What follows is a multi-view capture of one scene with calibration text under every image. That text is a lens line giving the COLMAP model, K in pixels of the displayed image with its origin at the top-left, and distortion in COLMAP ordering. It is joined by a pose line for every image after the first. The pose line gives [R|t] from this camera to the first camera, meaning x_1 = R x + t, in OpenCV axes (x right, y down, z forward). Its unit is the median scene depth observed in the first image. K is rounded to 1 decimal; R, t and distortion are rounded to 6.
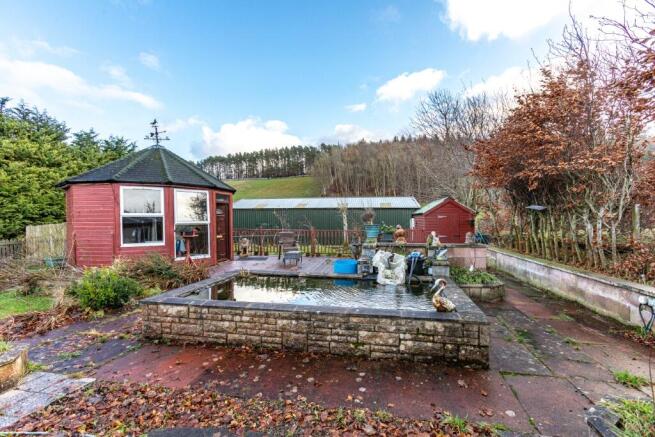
lens RADIAL K [[293.2, 0, 331.7], [0, 293.2, 224.9], [0, 0, 1]] dist [-0.007174, 0.004632]
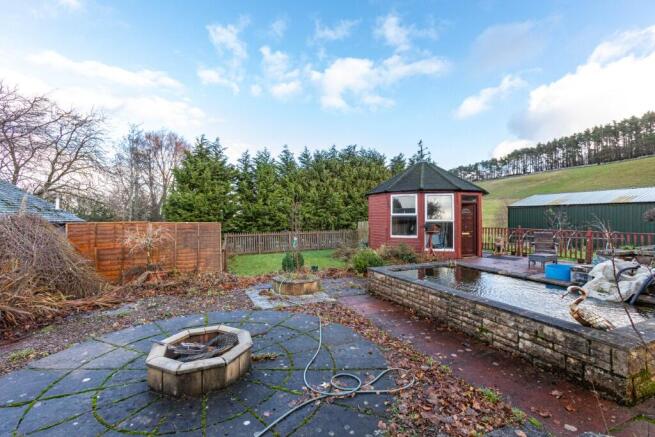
lens RADIAL K [[293.2, 0, 328.2], [0, 293.2, 217.0], [0, 0, 1]] dist [-0.007174, 0.004632]
pose [[0.551837, -0.003034, -0.833947, 0.625328], [-0.015133, 0.999792, -0.013651, -0.000758], [0.833815, 0.020154, 0.551676, -0.106028]]
